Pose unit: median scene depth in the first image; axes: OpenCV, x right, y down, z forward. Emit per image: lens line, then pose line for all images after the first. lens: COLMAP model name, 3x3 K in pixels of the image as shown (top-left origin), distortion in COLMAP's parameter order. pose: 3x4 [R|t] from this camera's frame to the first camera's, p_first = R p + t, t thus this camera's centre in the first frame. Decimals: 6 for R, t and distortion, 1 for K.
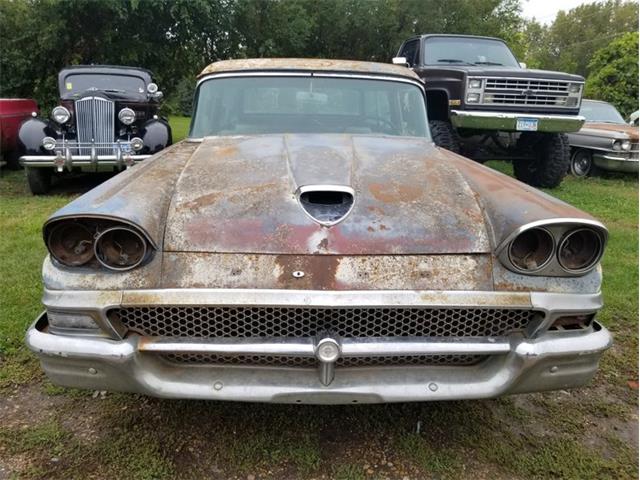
lens RADIAL K [[507.2, 0, 320.0], [0, 507.2, 240.0], [0, 0, 1]] dist [0.022647, -0.003881]
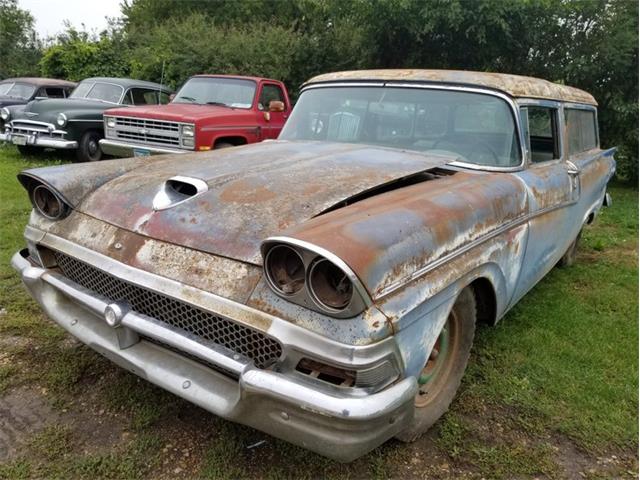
lens RADIAL K [[507.2, 0, 320.0], [0, 507.2, 240.0], [0, 0, 1]] dist [0.022647, -0.003881]
pose [[0.789062, 0.180589, -0.587170, 0.964033], [-0.202955, 0.978779, 0.028293, -0.069404], [0.579819, 0.096844, 0.808969, 0.319574]]
